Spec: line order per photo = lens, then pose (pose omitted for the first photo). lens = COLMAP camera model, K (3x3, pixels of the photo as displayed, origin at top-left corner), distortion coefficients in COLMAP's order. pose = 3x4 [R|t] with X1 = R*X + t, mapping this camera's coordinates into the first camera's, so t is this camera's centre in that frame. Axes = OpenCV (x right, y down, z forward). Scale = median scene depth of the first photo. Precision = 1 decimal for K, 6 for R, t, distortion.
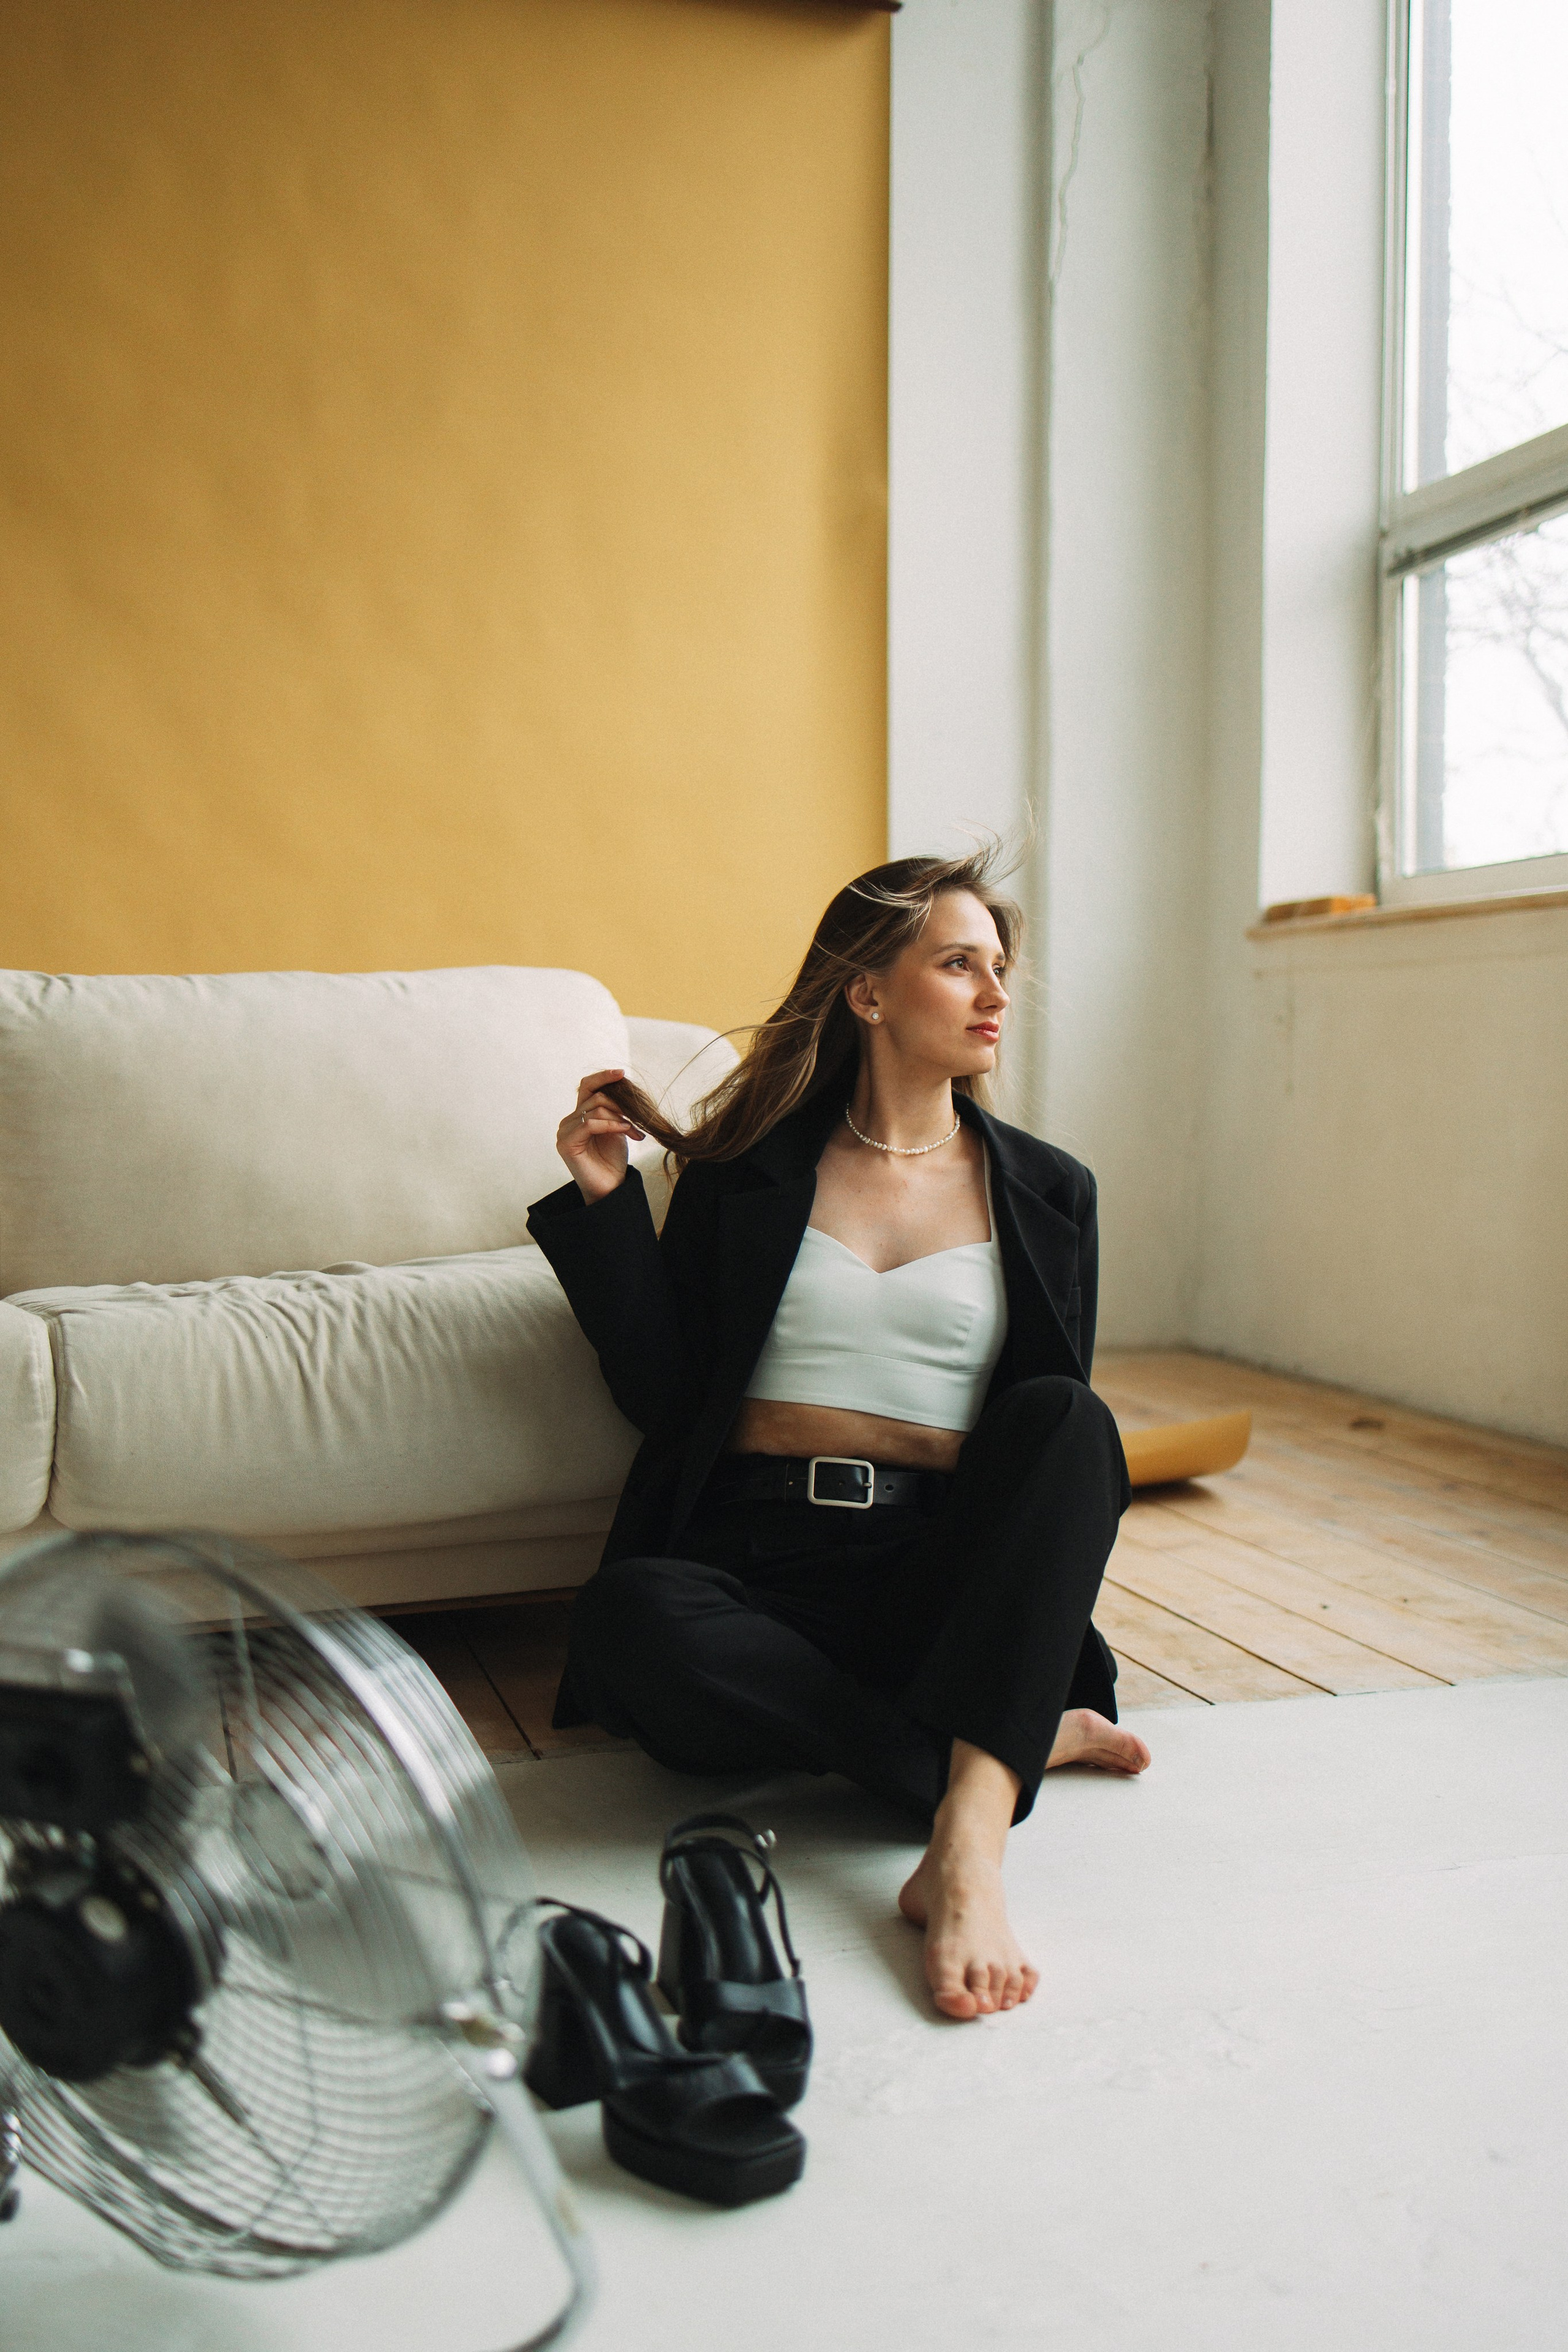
lens RADIAL K [[2419.4, 0, 784.0], [0, 2419.4, 1176.0], [0, 0, 1]] dist [-0.005522, 0.006536]
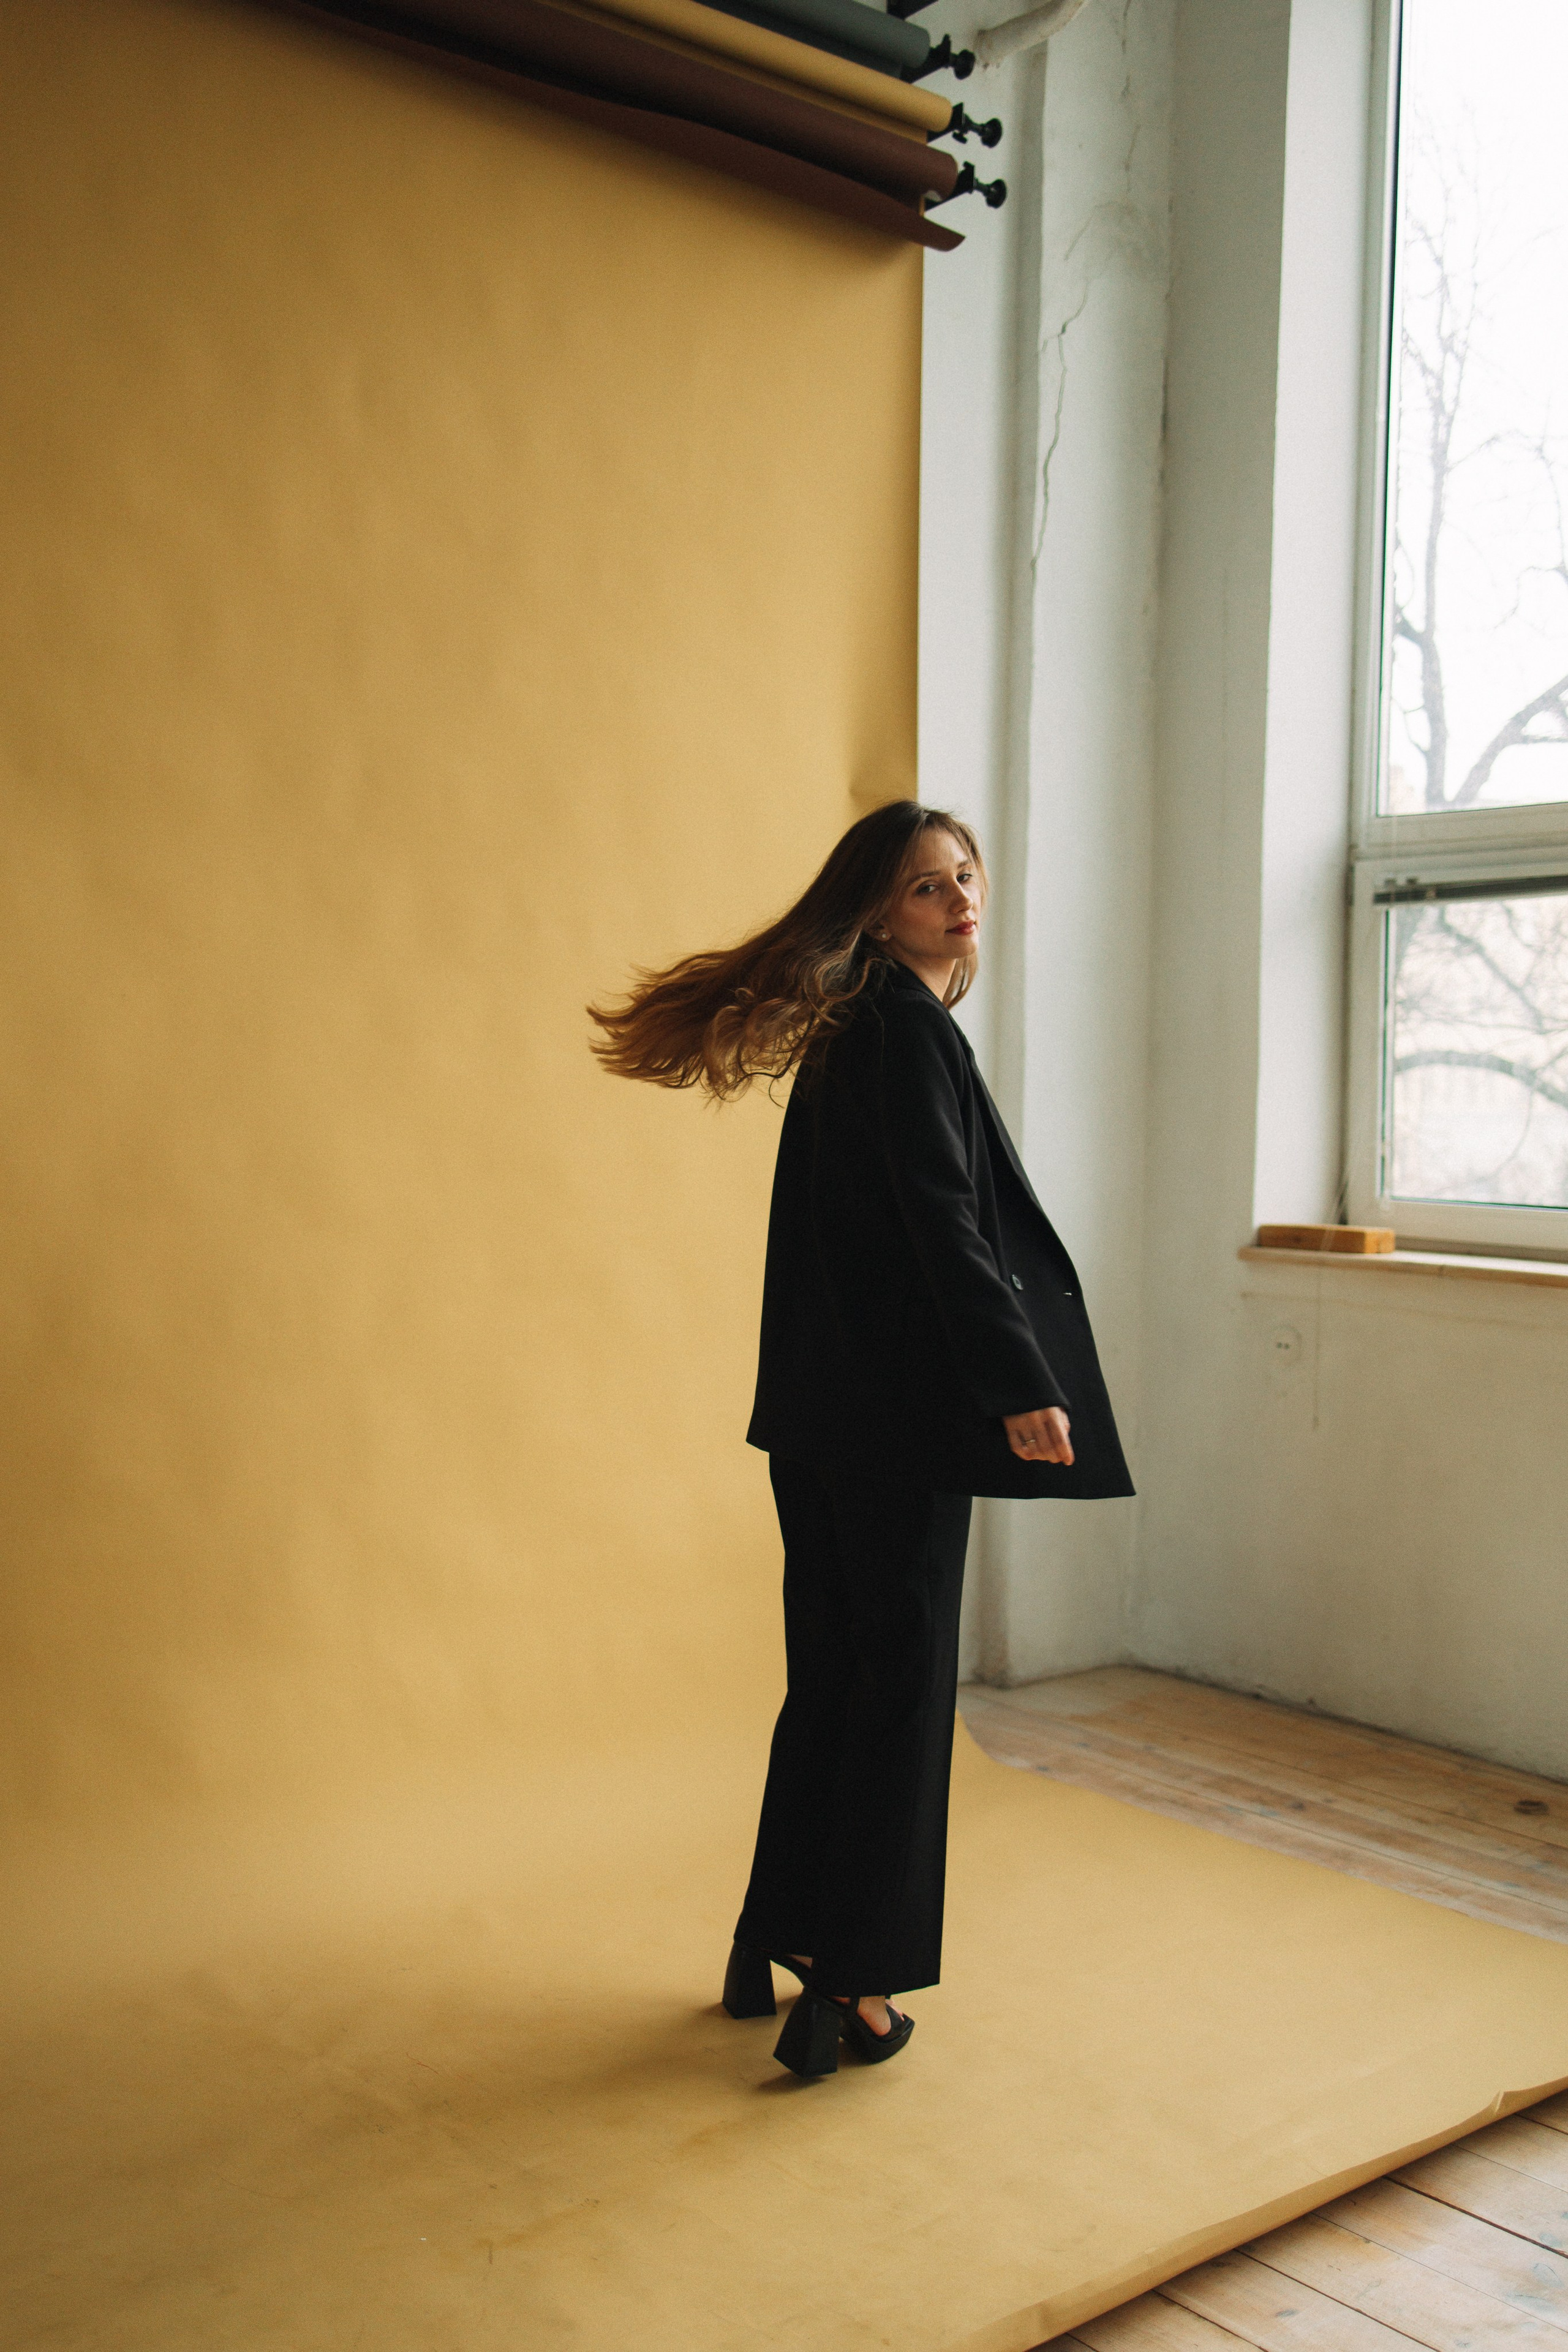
lens RADIAL K [[2419.4, 0, 784.0], [0, 2419.4, 1176.0], [0, 0, 1]] dist [-0.005522, 0.006536]
pose [[0.914521, -0.006572, 0.404484, -0.377733], [0.005492, 0.999978, 0.003830, -0.139097], [-0.404500, -0.001281, 0.914537, 0.184085]]
